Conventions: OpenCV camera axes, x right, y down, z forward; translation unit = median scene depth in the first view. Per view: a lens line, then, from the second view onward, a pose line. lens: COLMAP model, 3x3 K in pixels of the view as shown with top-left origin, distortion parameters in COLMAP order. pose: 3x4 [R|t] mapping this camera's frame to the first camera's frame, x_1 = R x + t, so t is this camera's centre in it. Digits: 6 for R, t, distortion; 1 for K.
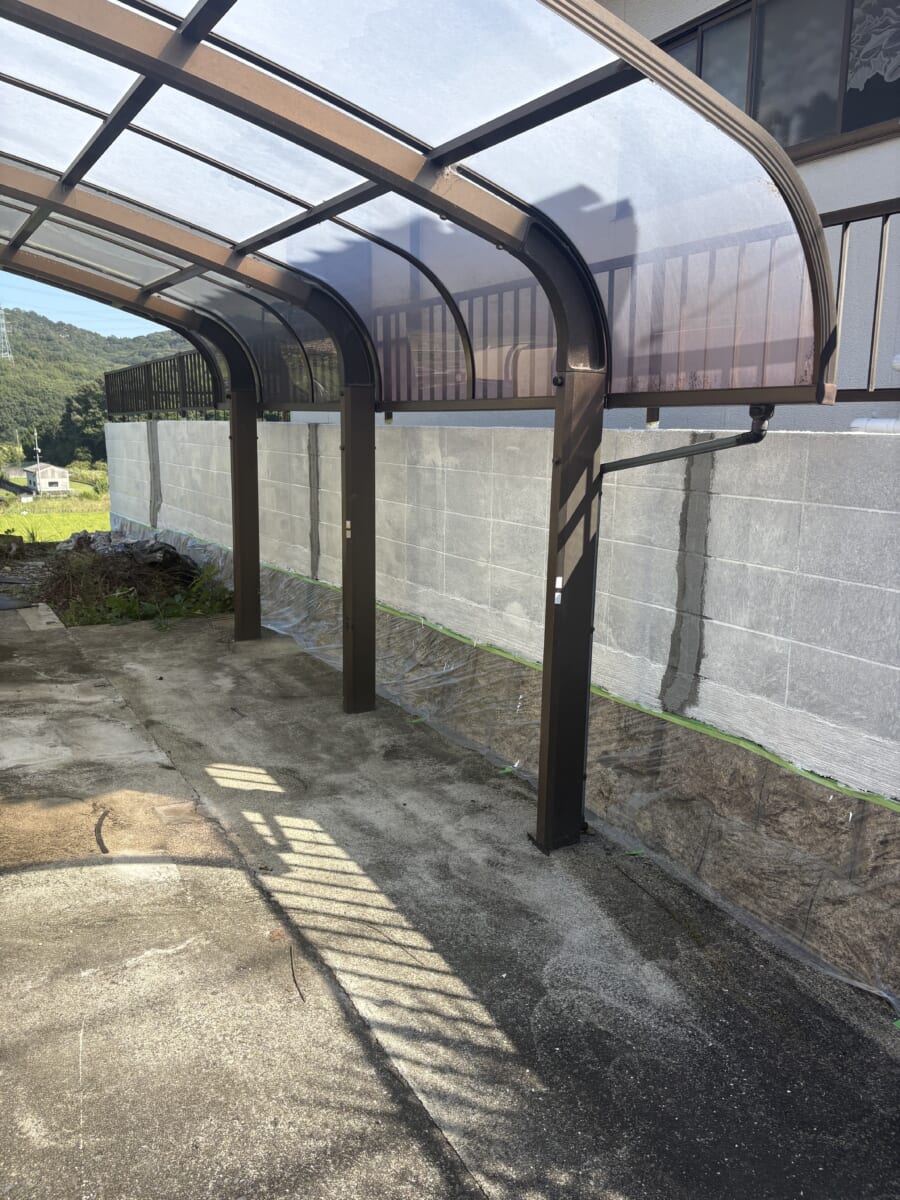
lens RADIAL K [[930.9, 0, 445.9], [0, 930.9, 606.9], [0, 0, 1]] dist [0.068688, -0.087819]
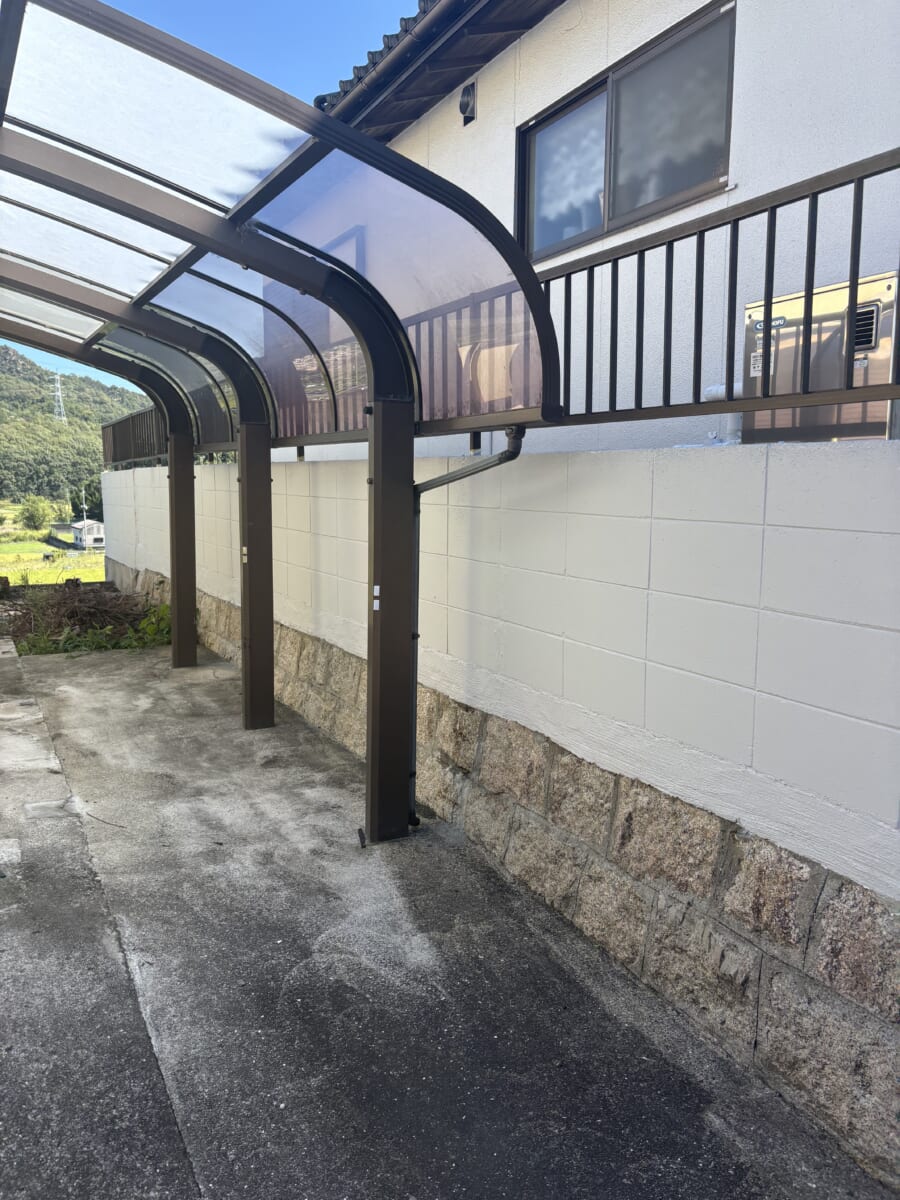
lens RADIAL K [[933.2, 0, 452.1], [0, 933.2, 584.9], [0, 0, 1]] dist [0.044609, -0.039990]
pose [[0.999359, -0.000478, -0.035784, 0.204471], [-0.002466, 0.996614, -0.082181, 0.046600], [0.035702, 0.082217, 0.995975, -0.076857]]
